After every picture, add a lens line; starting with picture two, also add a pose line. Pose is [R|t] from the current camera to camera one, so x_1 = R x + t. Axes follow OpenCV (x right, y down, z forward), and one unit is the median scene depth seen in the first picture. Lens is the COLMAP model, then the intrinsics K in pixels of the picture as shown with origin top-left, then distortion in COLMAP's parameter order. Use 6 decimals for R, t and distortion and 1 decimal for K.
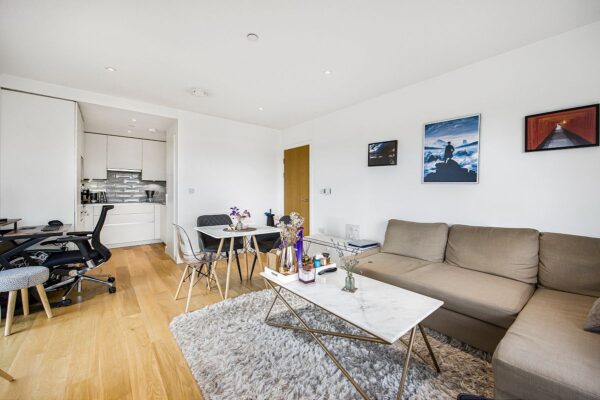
lens RADIAL K [[241.0, 0, 298.9], [0, 241.0, 195.5], [0, 0, 1]] dist [-0.032257, 0.001809]
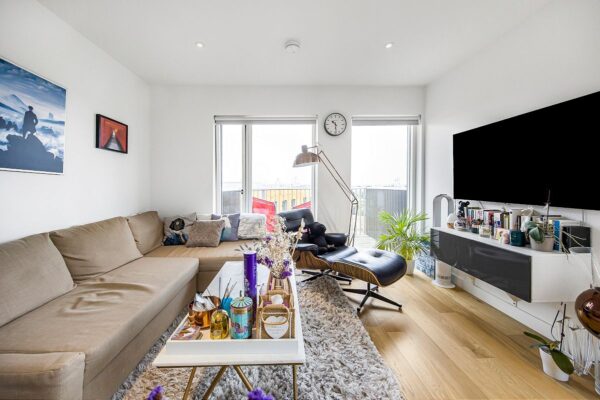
lens RADIAL K [[241.0, 0, 291.8], [0, 241.0, 187.2], [0, 0, 1]] dist [-0.032257, 0.001809]
pose [[-0.806234, -0.001705, 0.591594, -0.308068], [0.011408, 0.999765, 0.018428, -0.014823], [-0.591486, 0.021606, -0.806026, 1.138392]]
